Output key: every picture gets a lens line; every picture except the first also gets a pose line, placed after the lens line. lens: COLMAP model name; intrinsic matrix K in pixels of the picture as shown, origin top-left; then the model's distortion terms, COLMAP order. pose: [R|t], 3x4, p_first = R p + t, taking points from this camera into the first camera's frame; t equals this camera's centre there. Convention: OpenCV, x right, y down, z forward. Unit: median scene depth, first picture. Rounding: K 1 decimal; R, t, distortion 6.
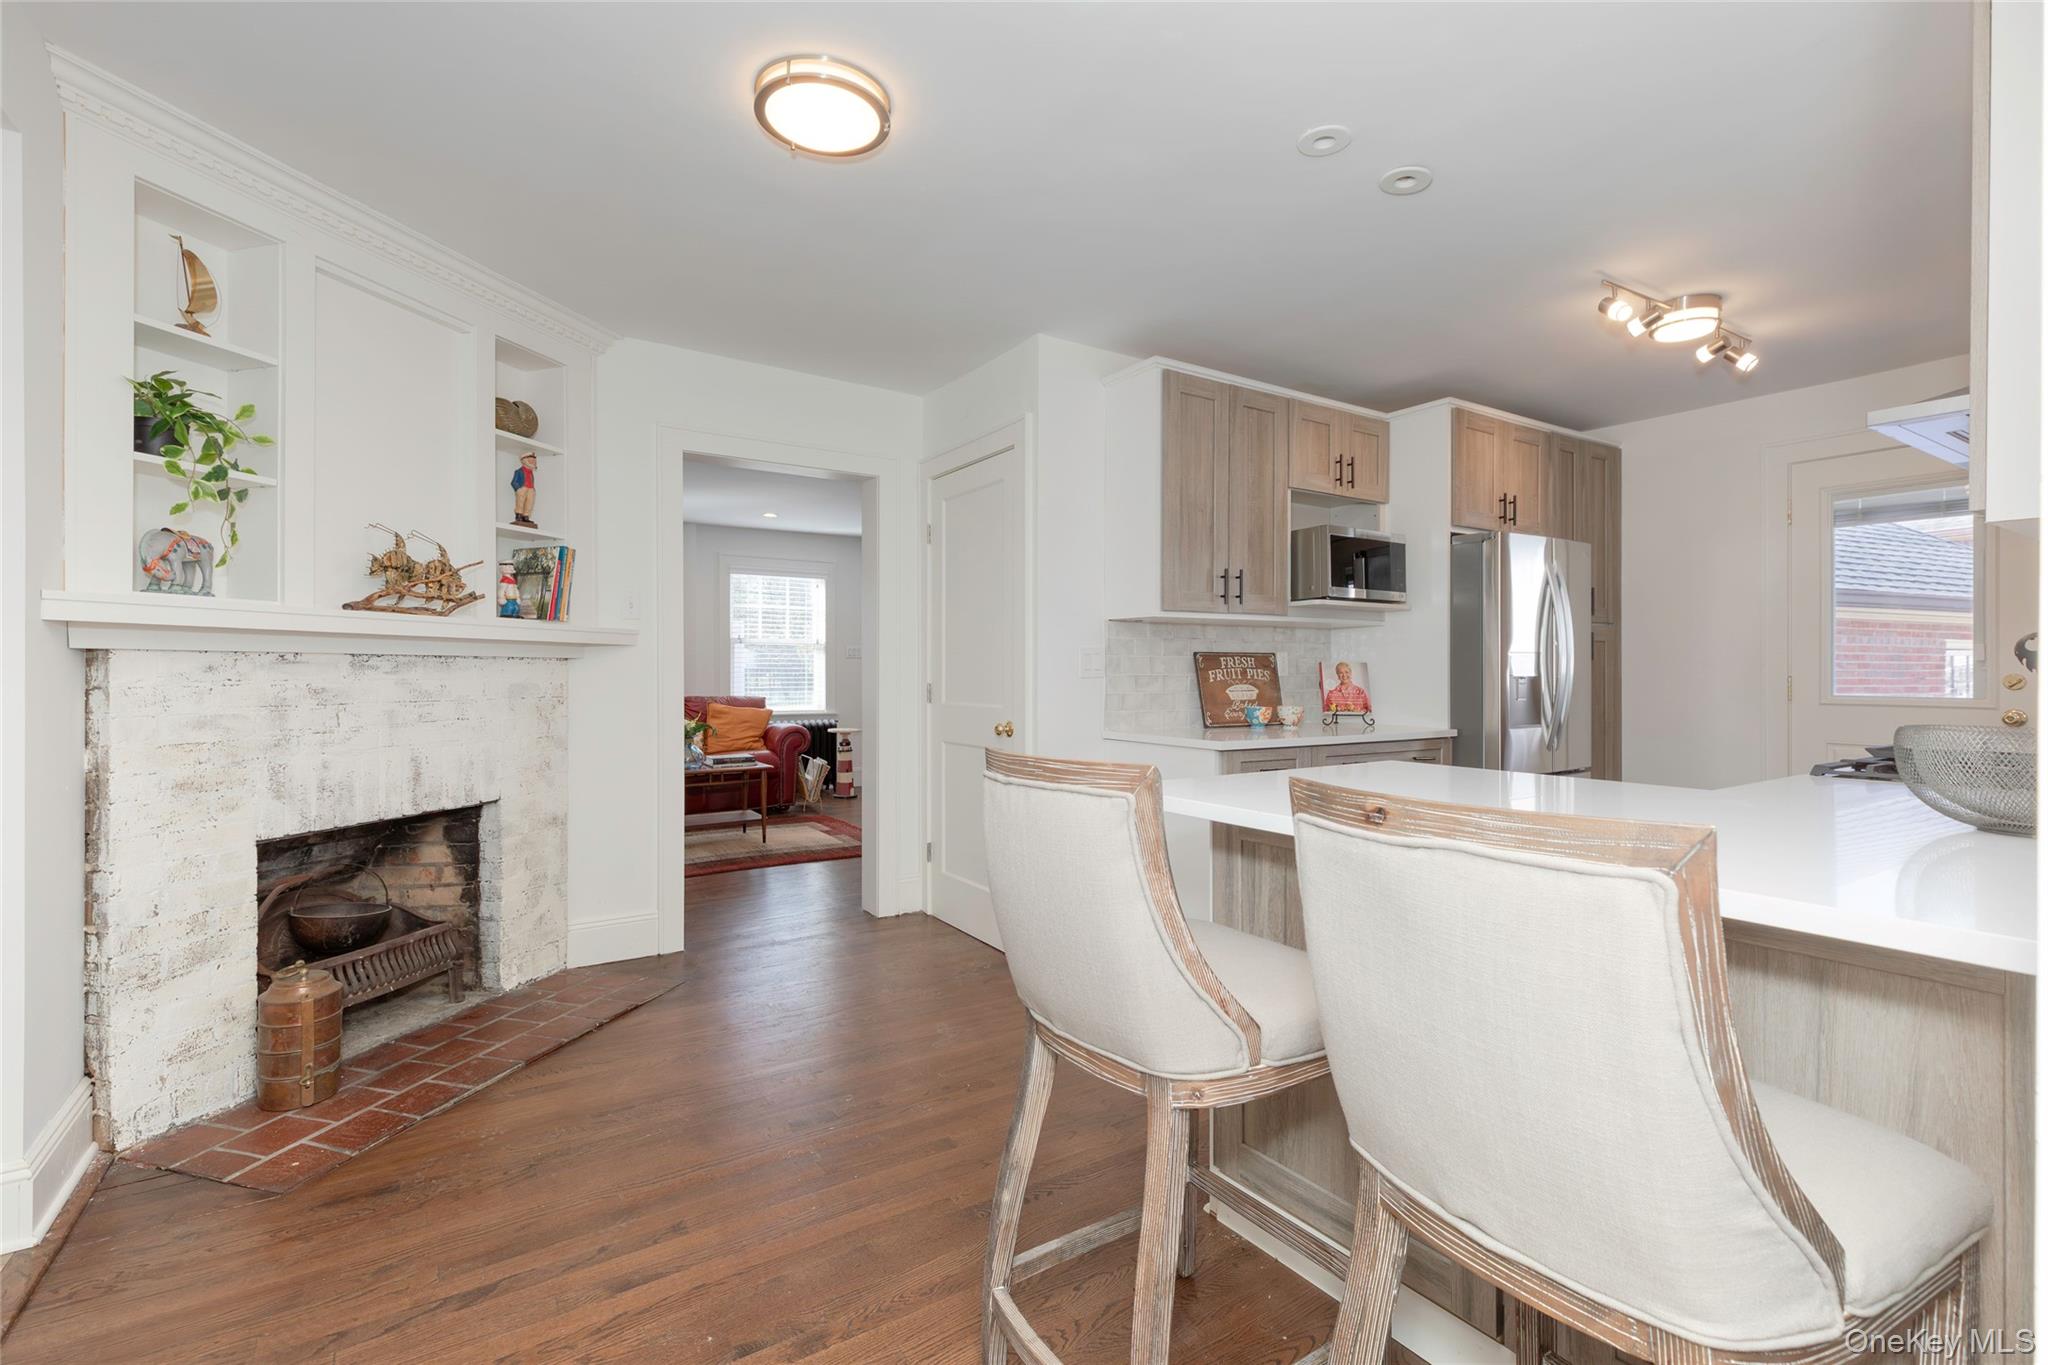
lens RADIAL K [[920.0, 0, 1021.1], [0, 920.0, 670.1], [0, 0, 1]] dist [0.008451, -0.000451]
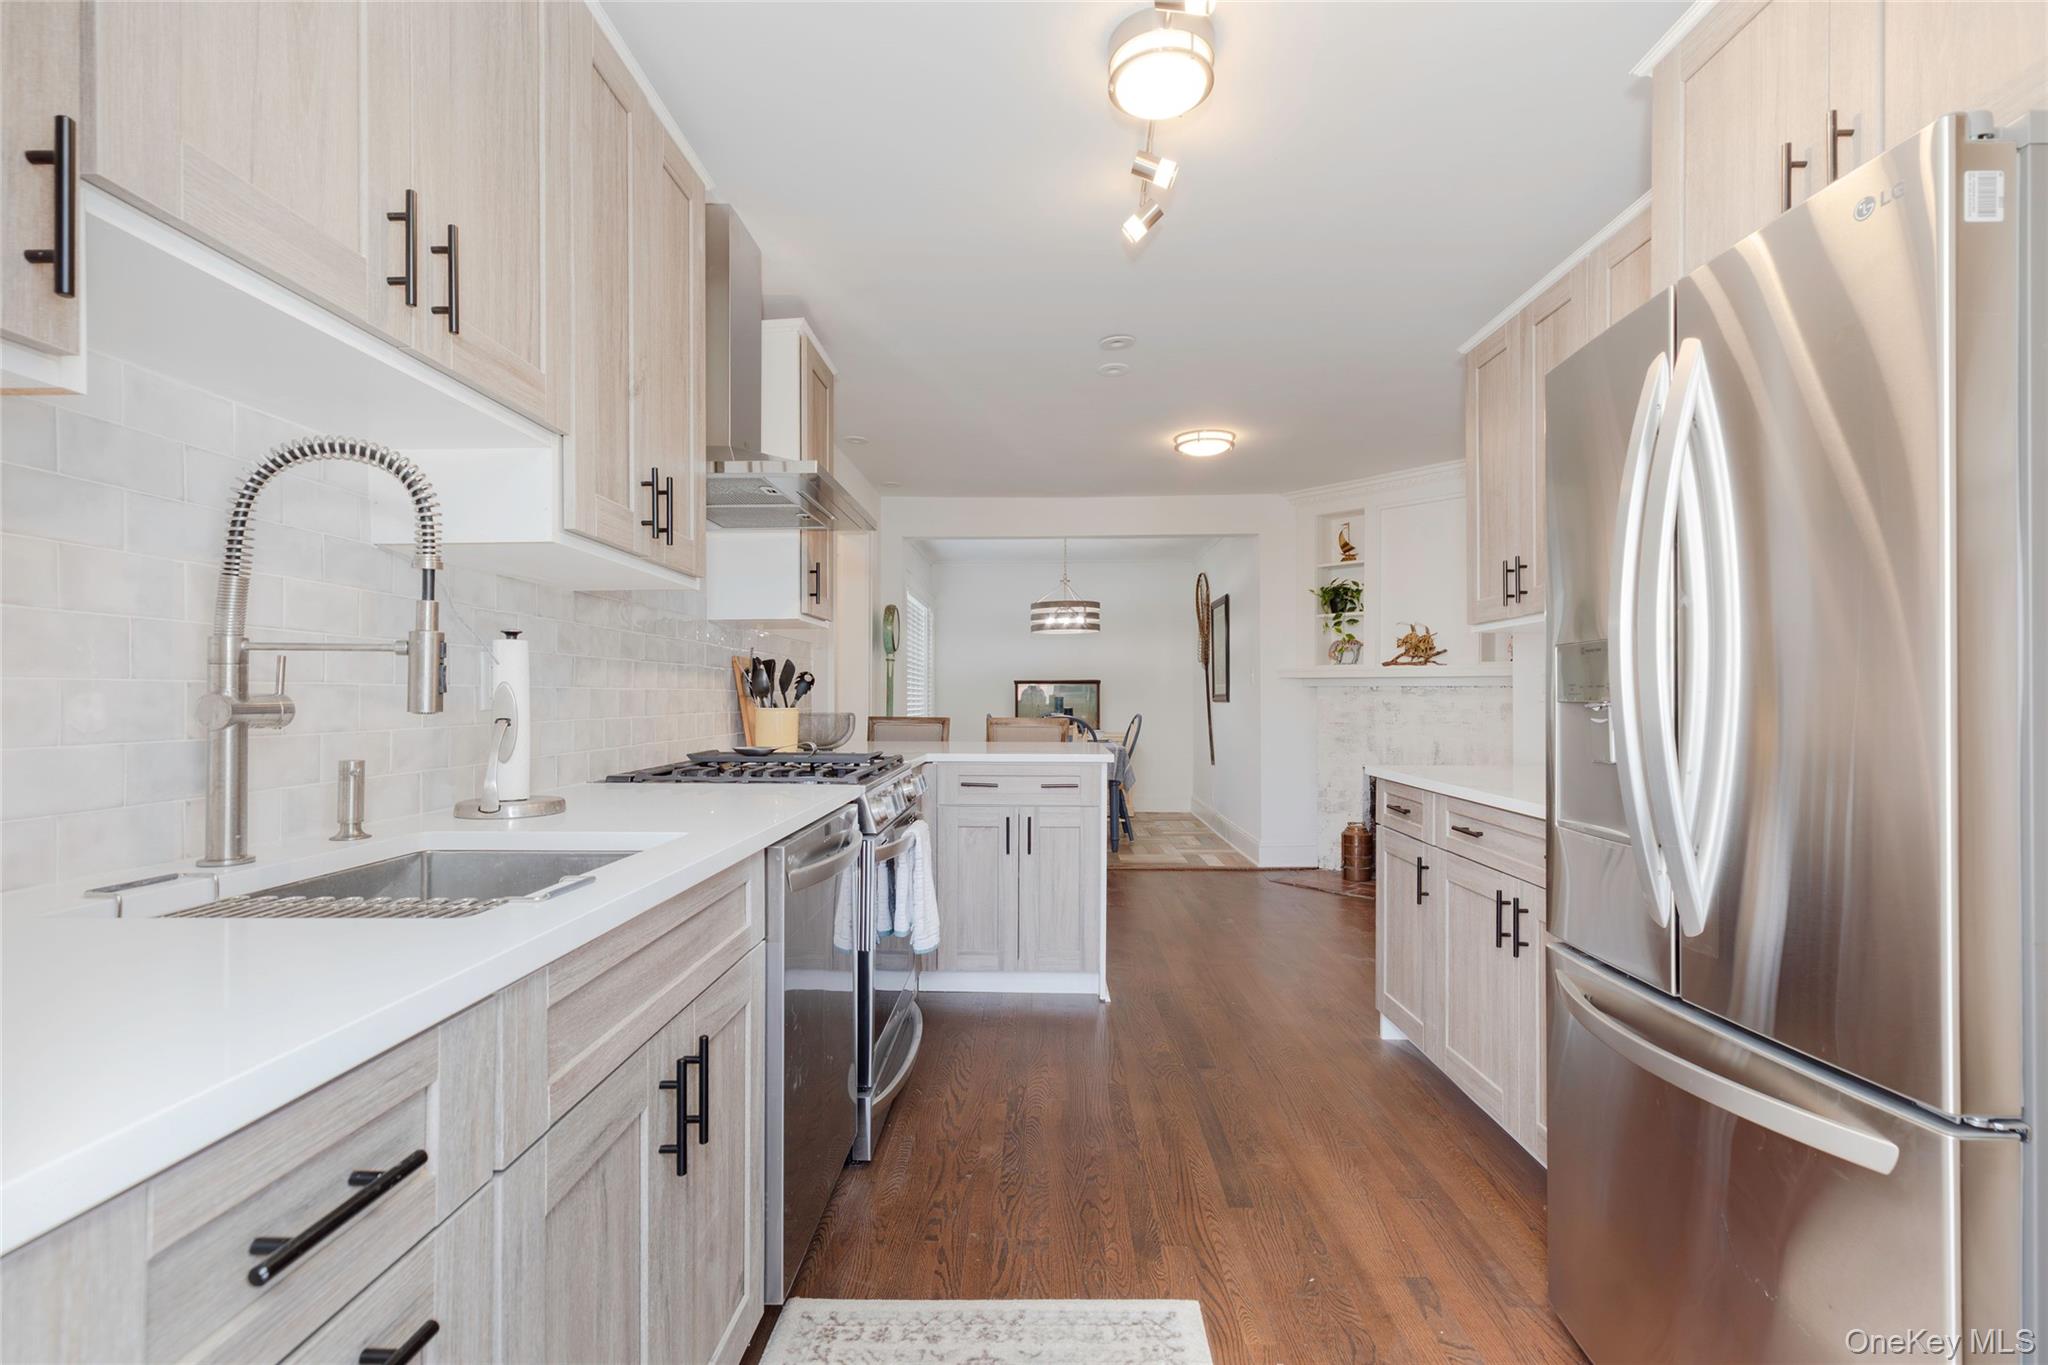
lens RADIAL K [[920.0, 0, 1014.6], [0, 920.0, 687.1], [0, 0, 1]] dist [0.008451, -0.000451]
pose [[-0.568501, -0.009535, -0.822627, 0.969722], [-0.003431, 0.999952, -0.009219, 0.004125], [0.822675, -0.002419, -0.568506, 0.978293]]
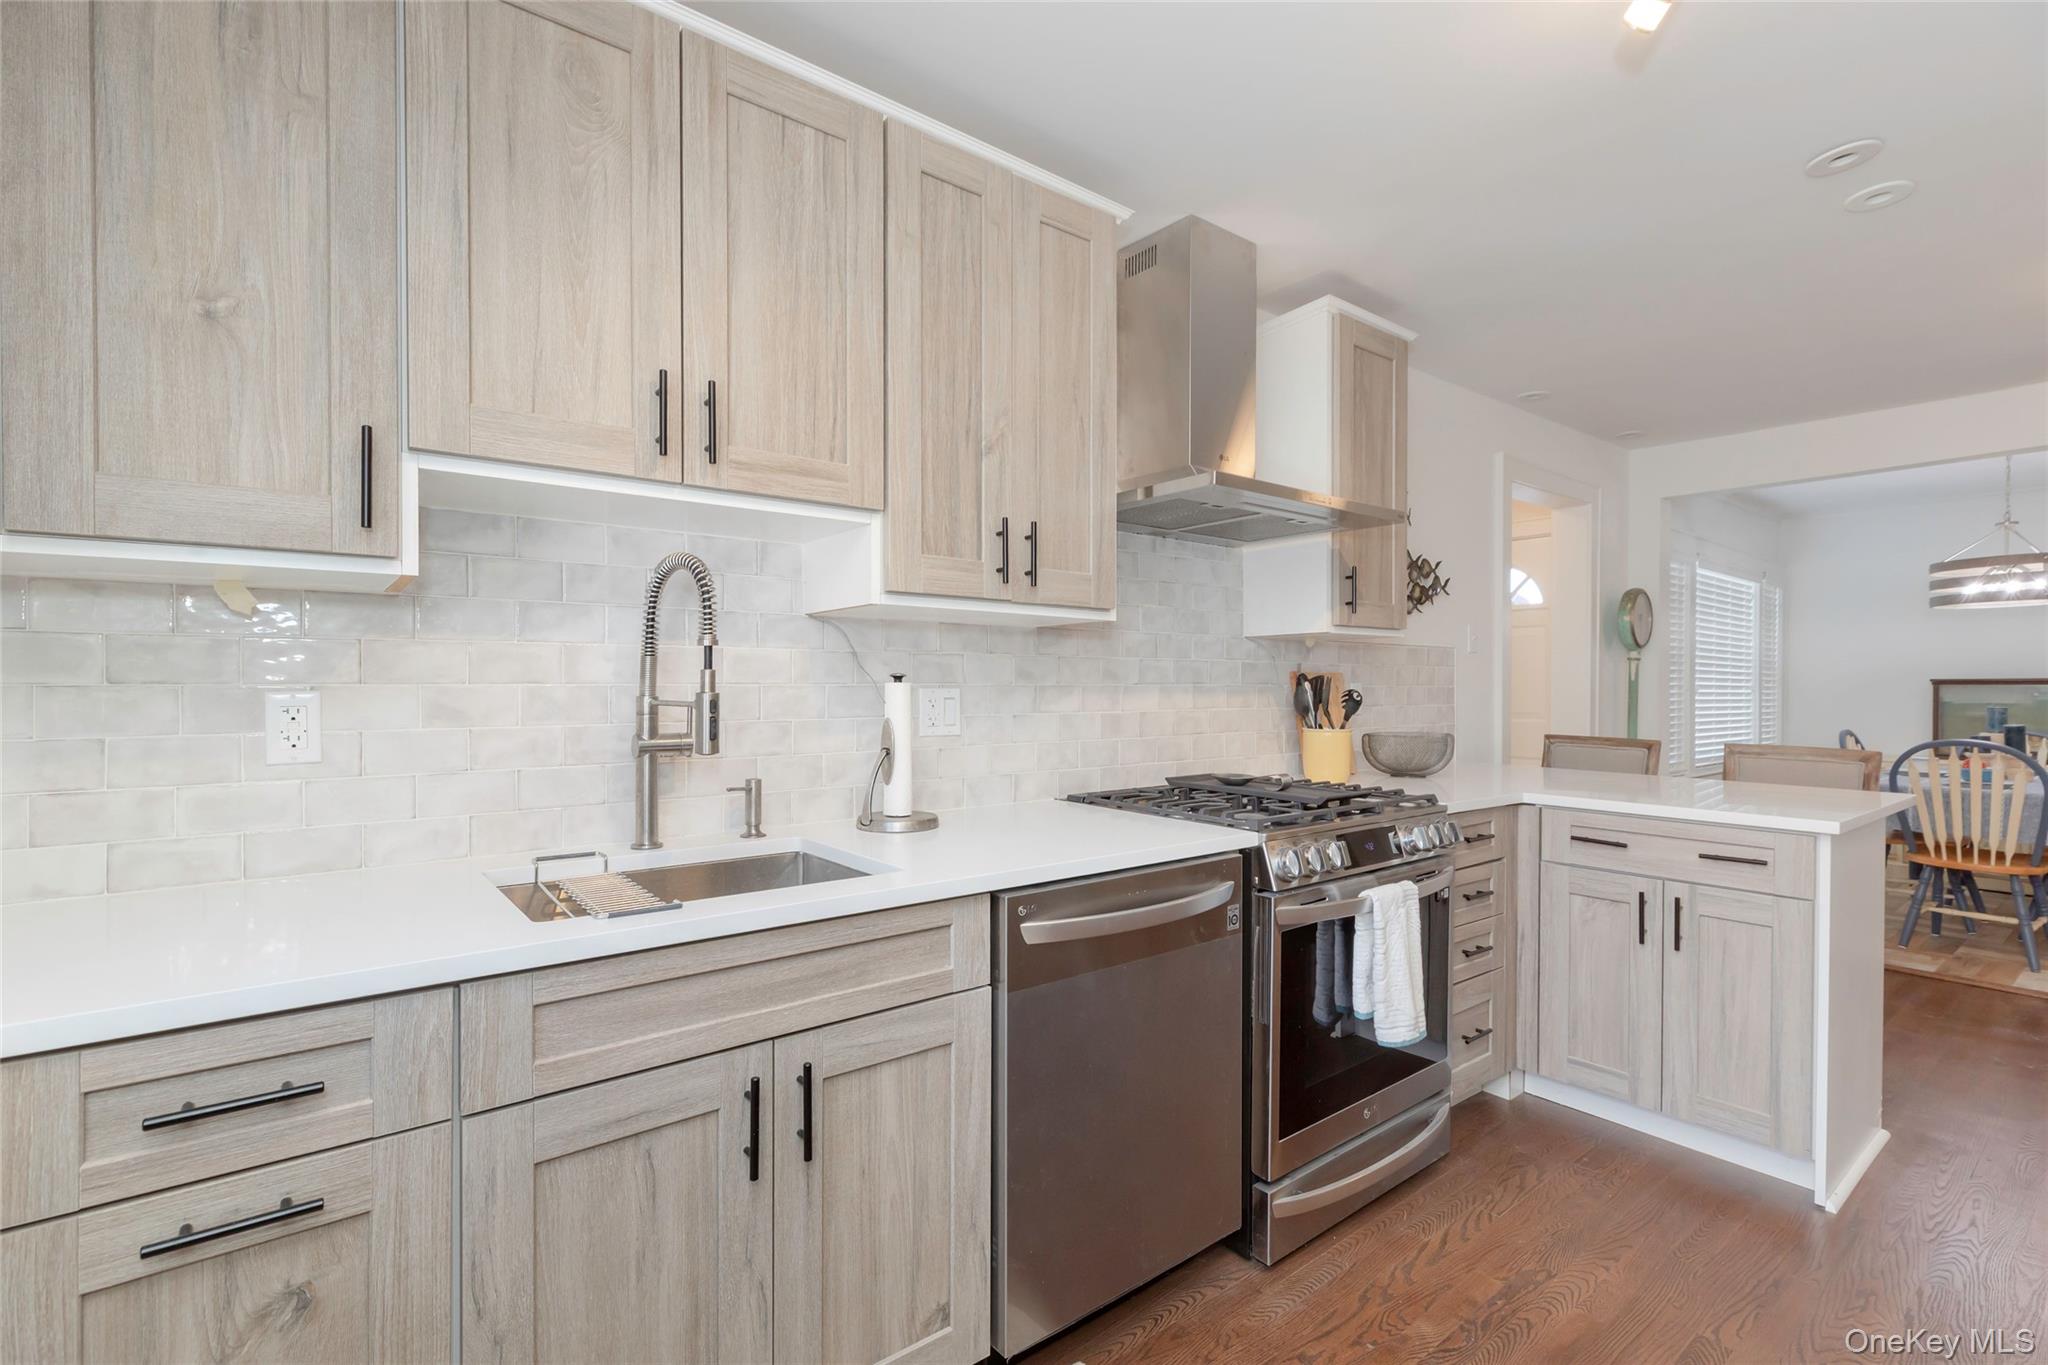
lens RADIAL K [[920.0, 0, 1027.5], [0, 920.0, 686.2], [0, 0, 1]] dist [0.008451, -0.000451]
pose [[-0.995589, -0.004895, -0.093699, 0.739175], [-0.005611, 0.999957, 0.007382, -0.021707], [0.093659, 0.007875, -0.995573, 1.056151]]
